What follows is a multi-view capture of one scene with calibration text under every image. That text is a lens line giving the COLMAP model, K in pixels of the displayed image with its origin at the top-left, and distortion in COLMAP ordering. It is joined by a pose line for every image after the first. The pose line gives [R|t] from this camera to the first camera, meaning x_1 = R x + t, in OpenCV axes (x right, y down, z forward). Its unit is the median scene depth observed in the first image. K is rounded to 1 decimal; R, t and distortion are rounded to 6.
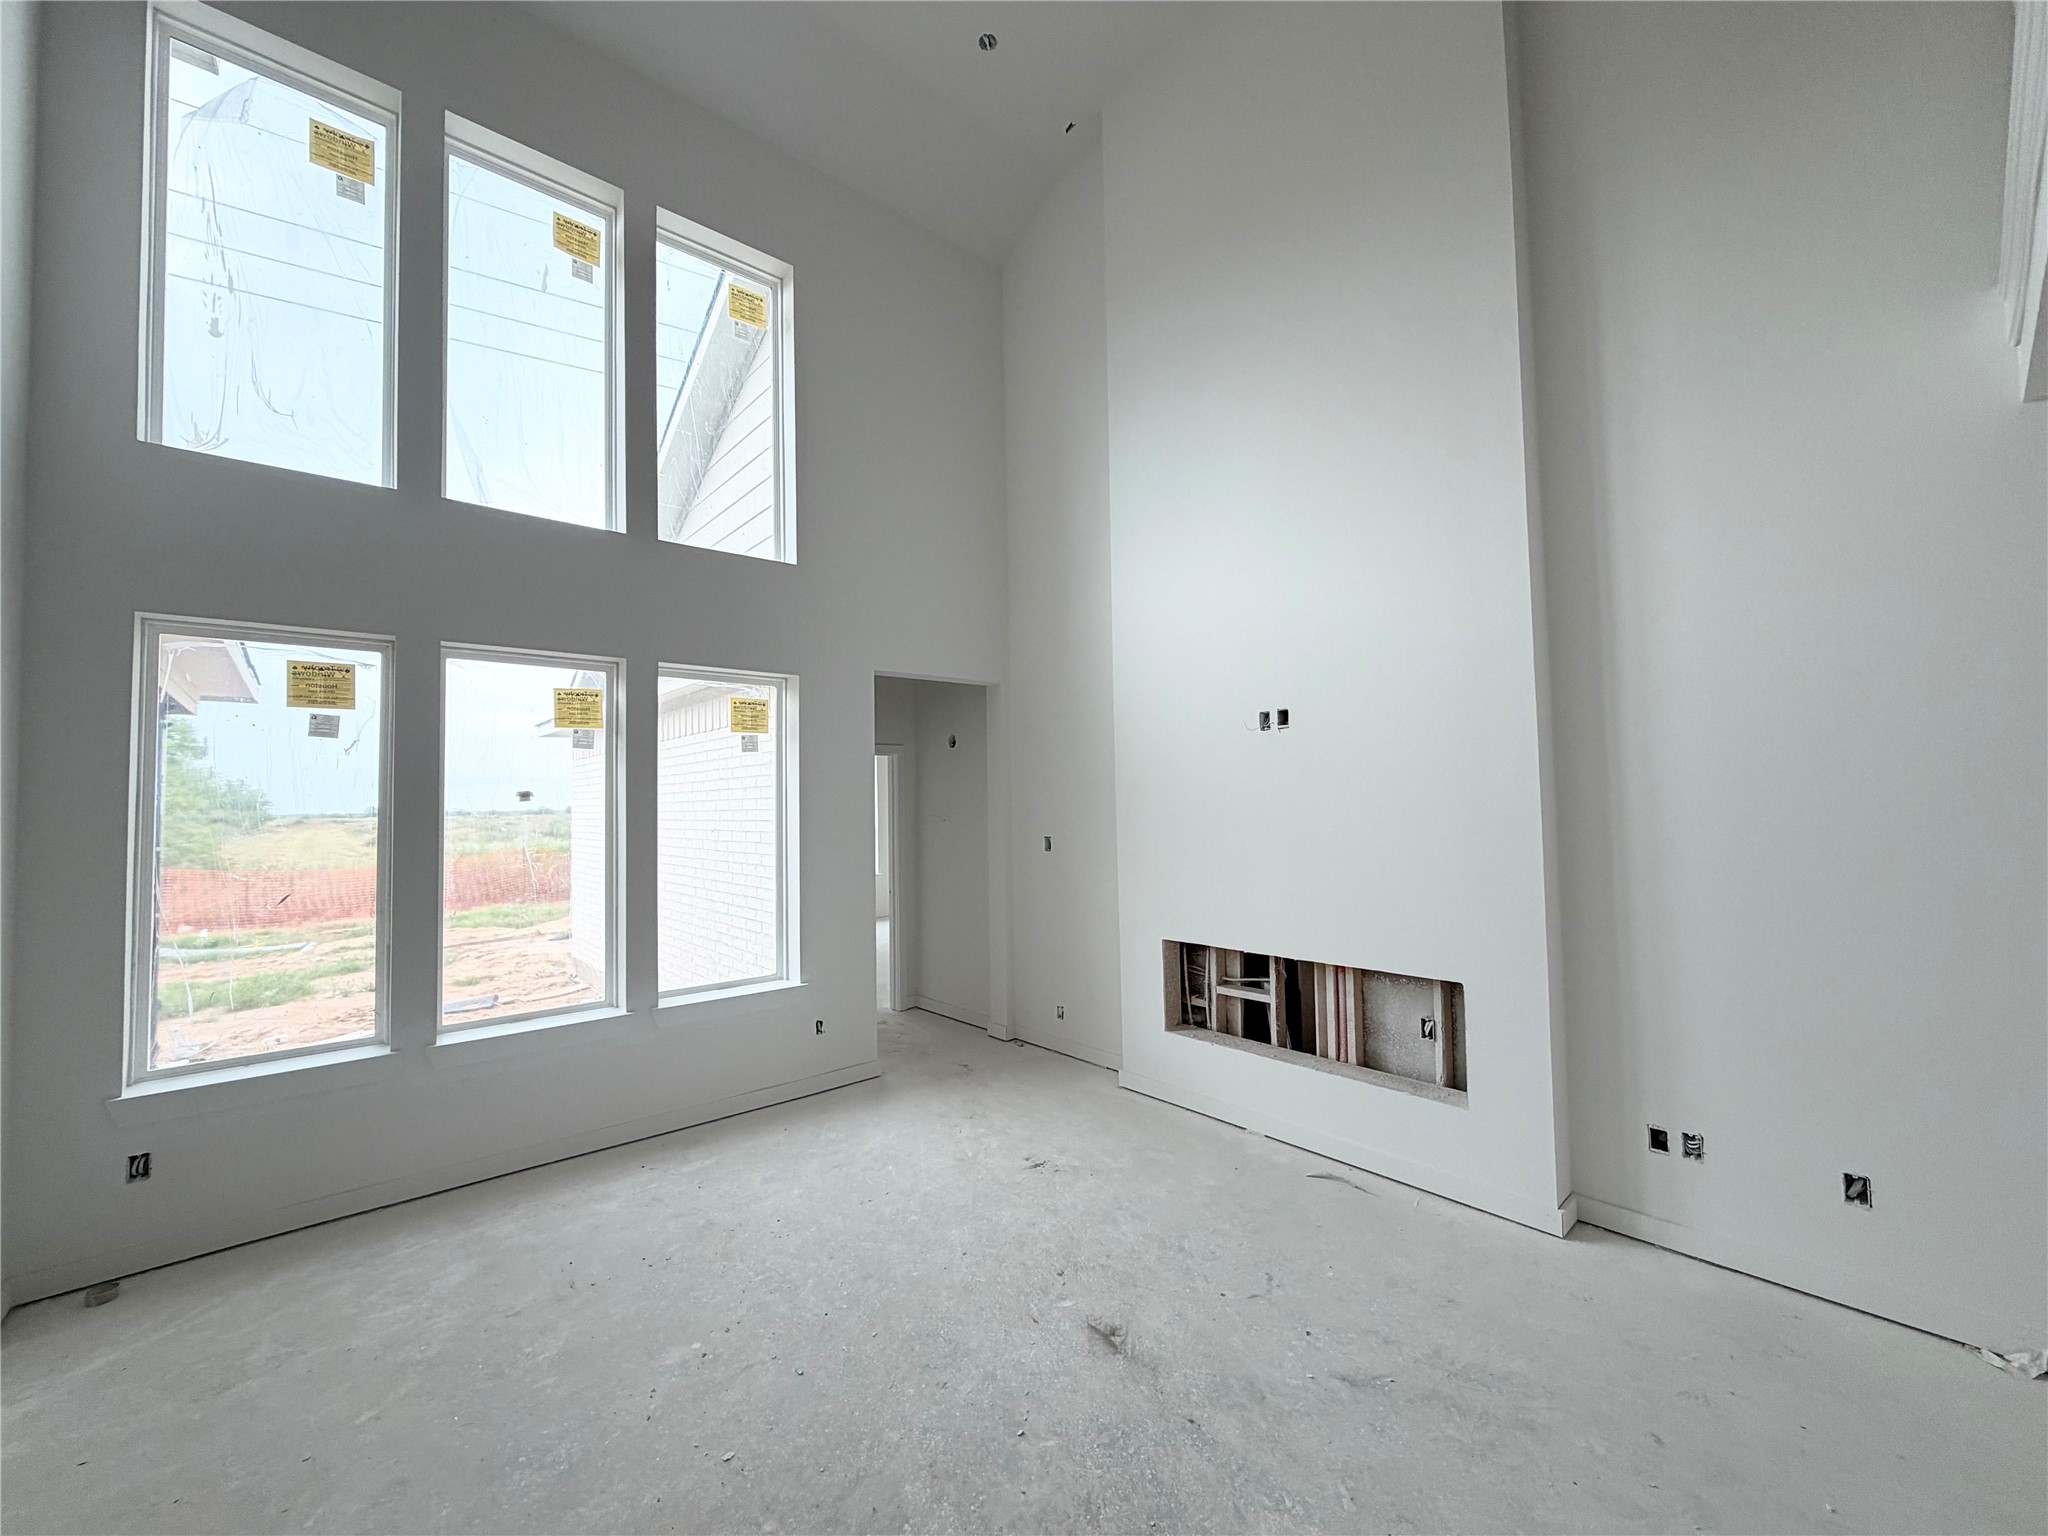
lens RADIAL K [[808.8, 0, 1024.0], [0, 808.8, 768.0], [0, 0, 1]] dist [0.001362, 0.000526]
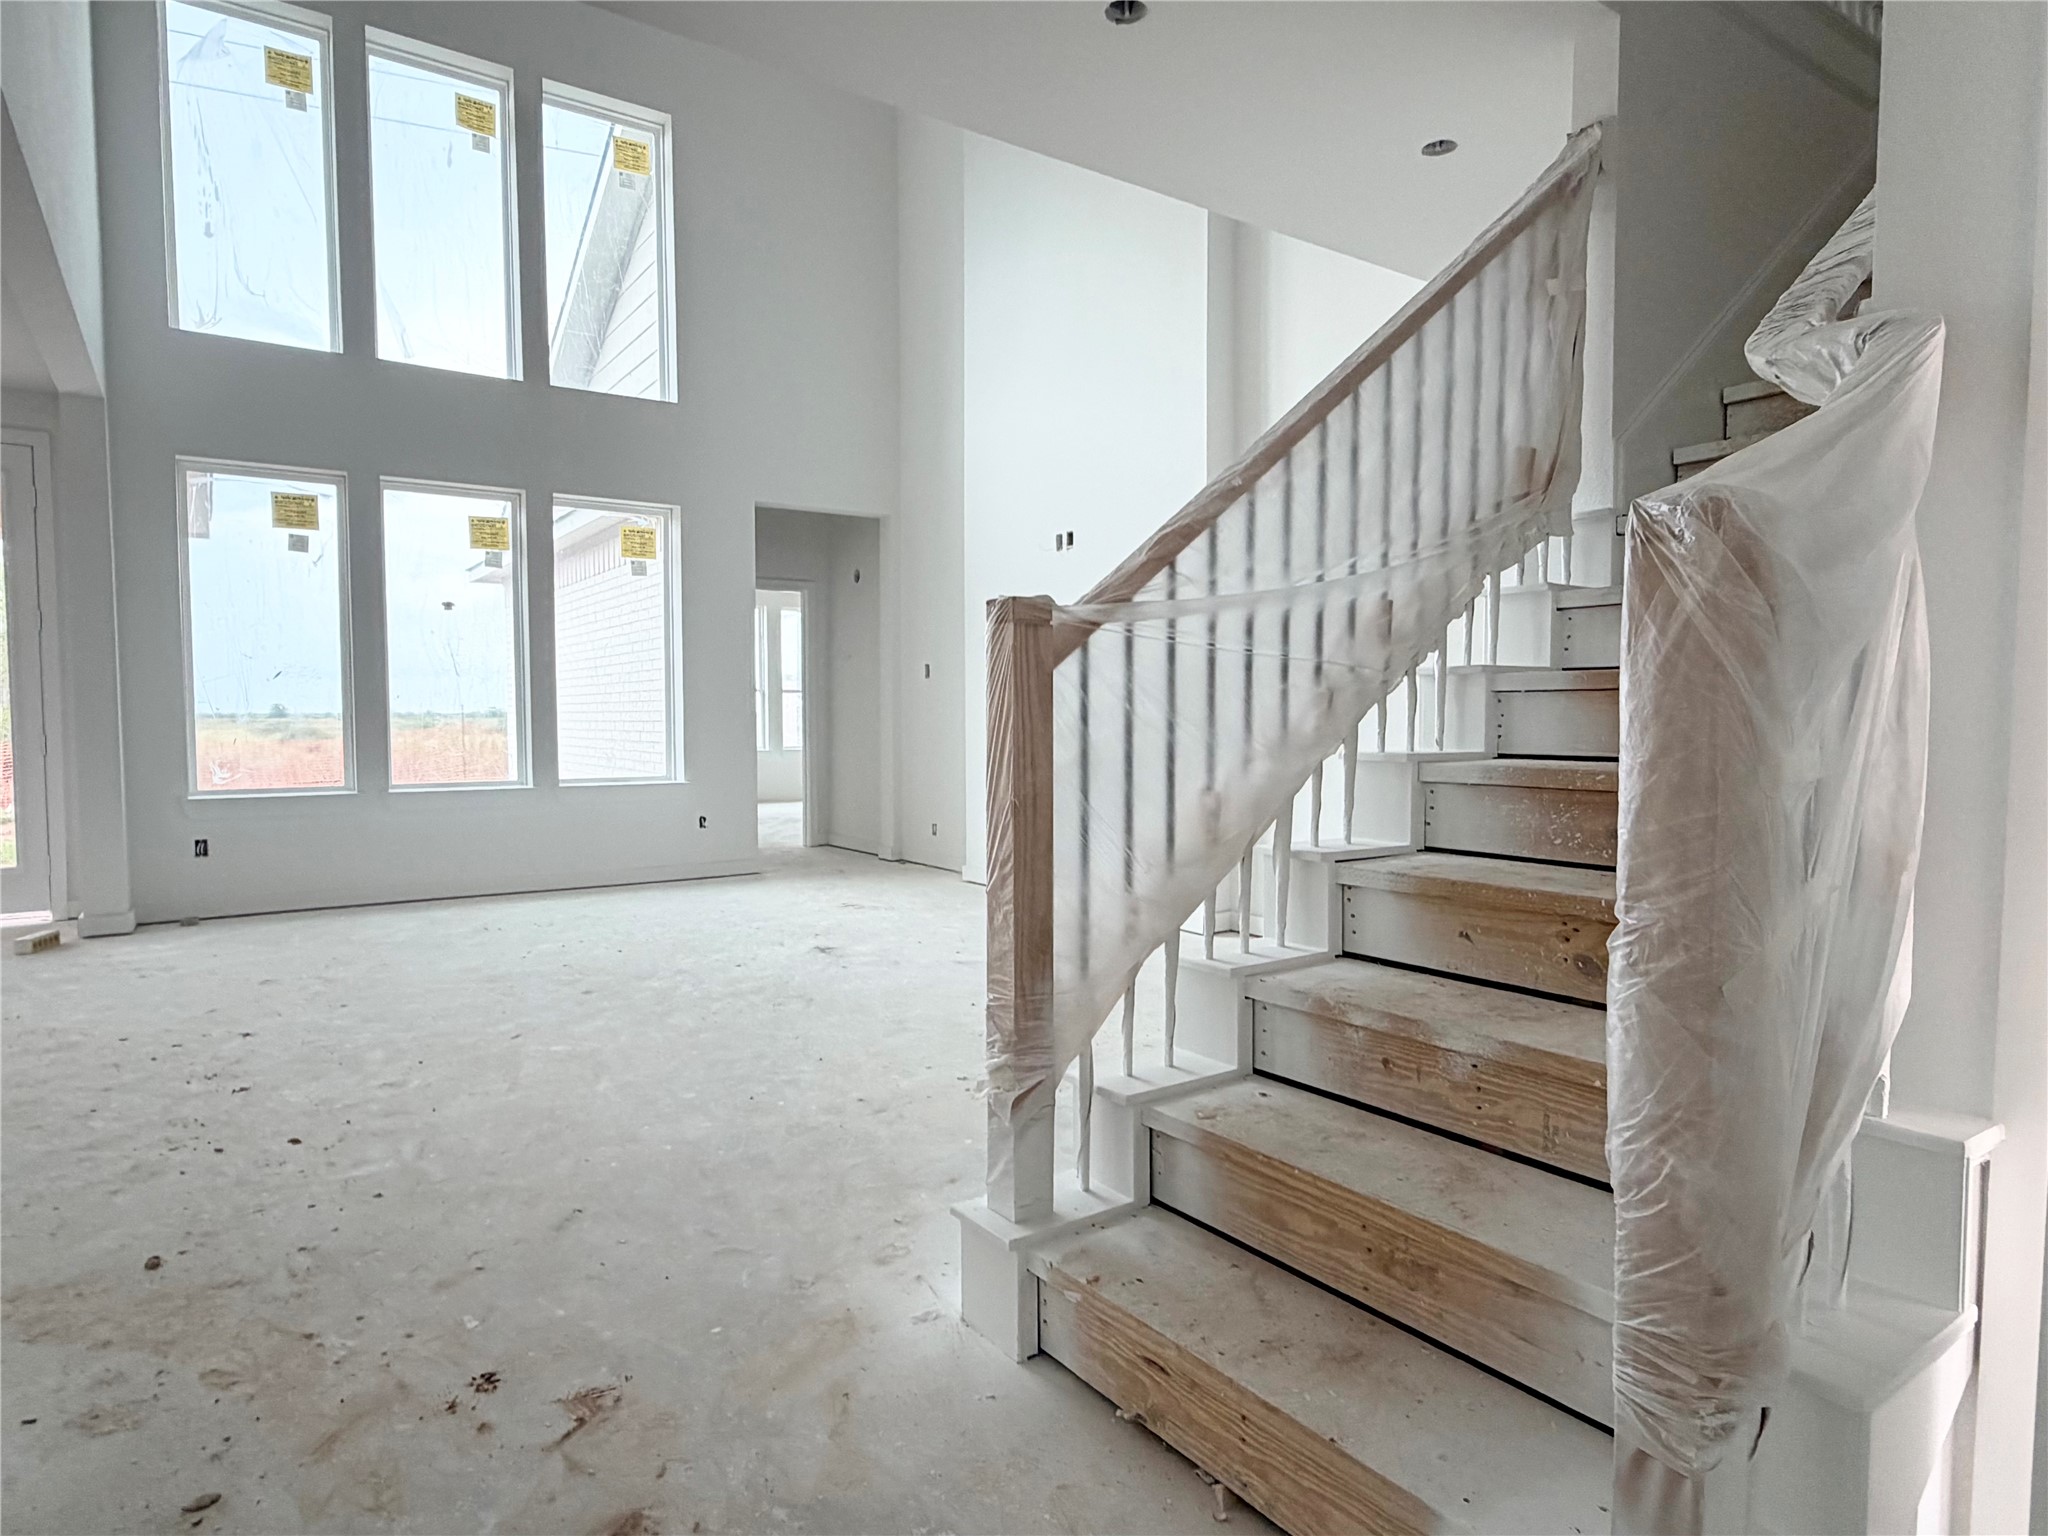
lens RADIAL K [[1153.4, 0, 1024.0], [0, 1153.4, 768.0], [0, 0, 1]] dist [0.000845, 0.001322]
pose [[0.993092, 0.021511, -0.115354, 0.415698], [-0.010855, 0.995679, 0.092224, 0.101046], [0.116839, -0.090335, 0.989034, -0.590523]]
